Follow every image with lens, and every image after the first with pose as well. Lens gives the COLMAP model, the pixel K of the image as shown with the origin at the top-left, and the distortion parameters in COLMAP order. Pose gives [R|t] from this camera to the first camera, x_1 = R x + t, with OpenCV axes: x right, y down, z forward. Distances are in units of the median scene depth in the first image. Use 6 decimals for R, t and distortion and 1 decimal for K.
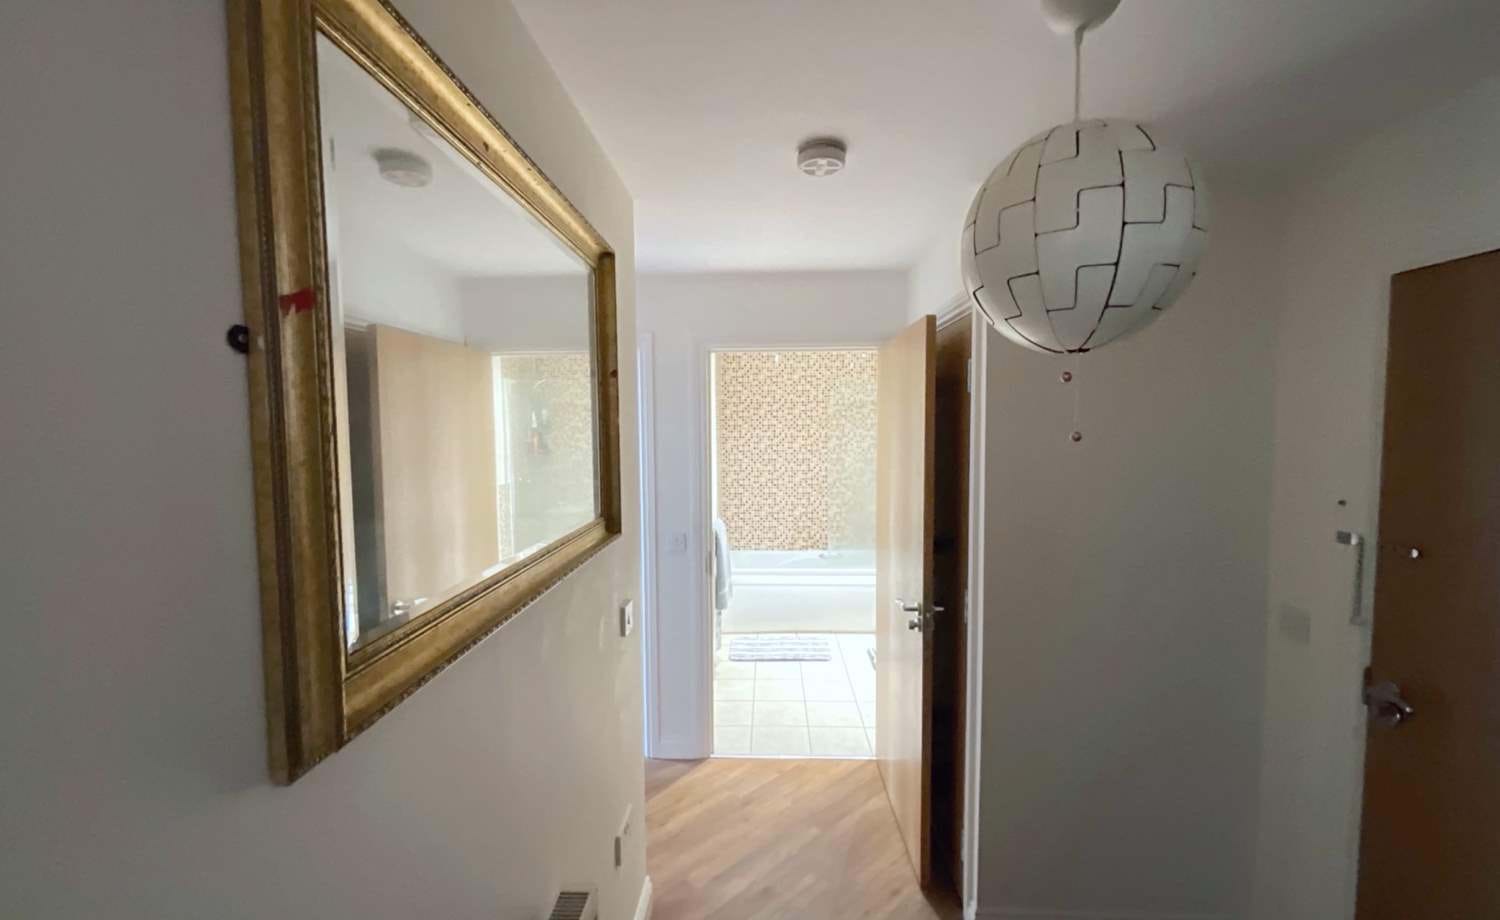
lens RADIAL K [[608.9, 0, 750.0], [0, 608.9, 460.0], [0, 0, 1]] dist [-0.003007, 0.000426]
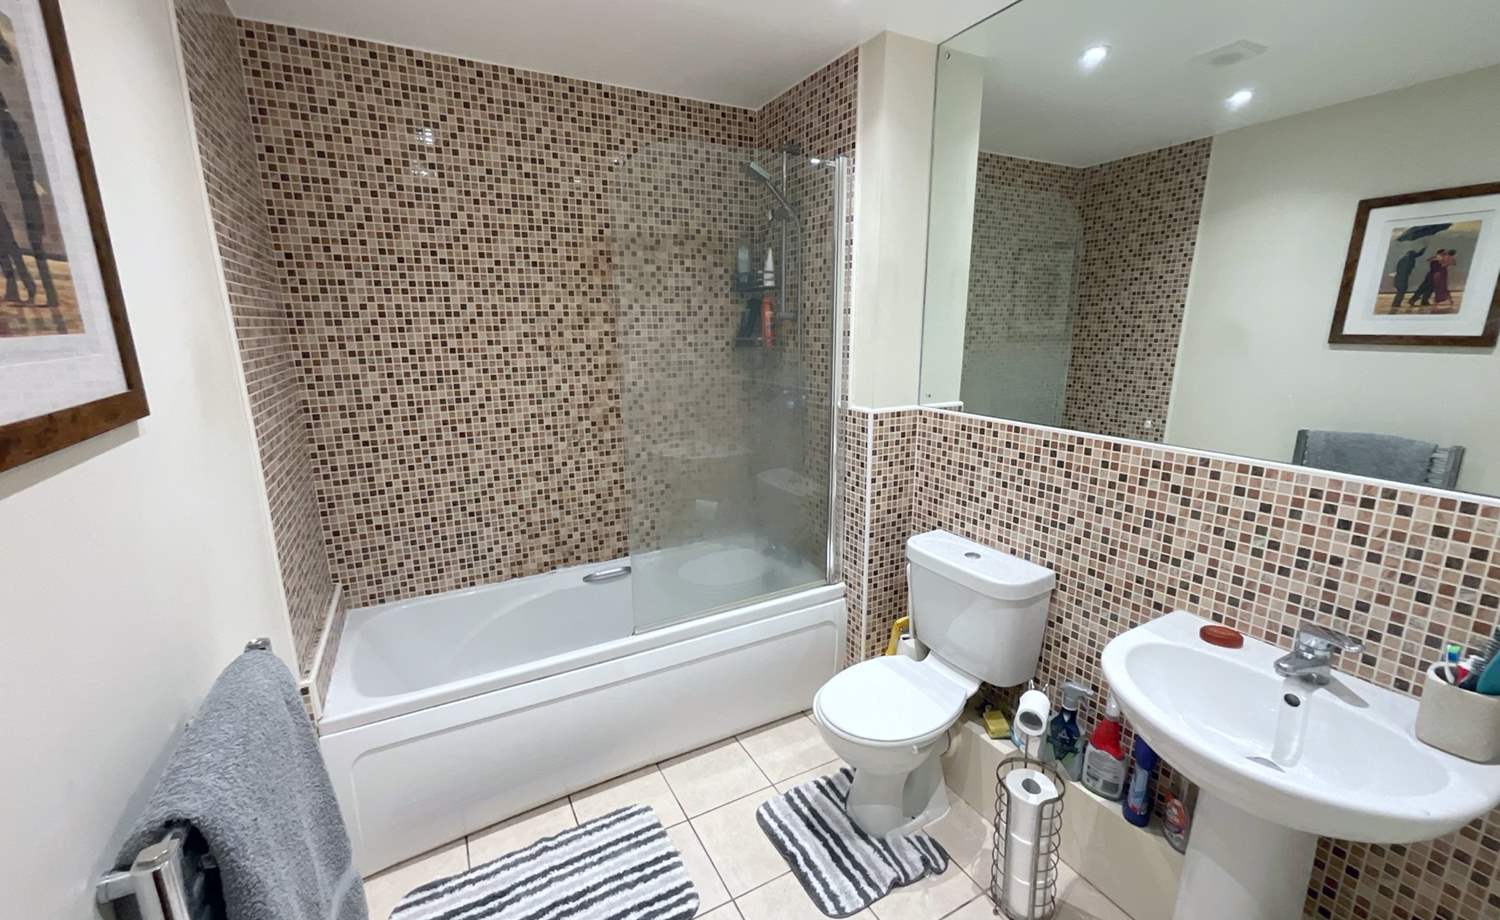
lens RADIAL K [[608.9, 0, 750.0], [0, 608.9, 460.0], [0, 0, 1]] dist [-0.003007, 0.000426]
pose [[0.858940, -0.110216, 0.500074, 0.000732], [0.028691, 0.985387, 0.167898, -0.005535], [-0.511272, -0.129867, 0.849550, 0.556753]]
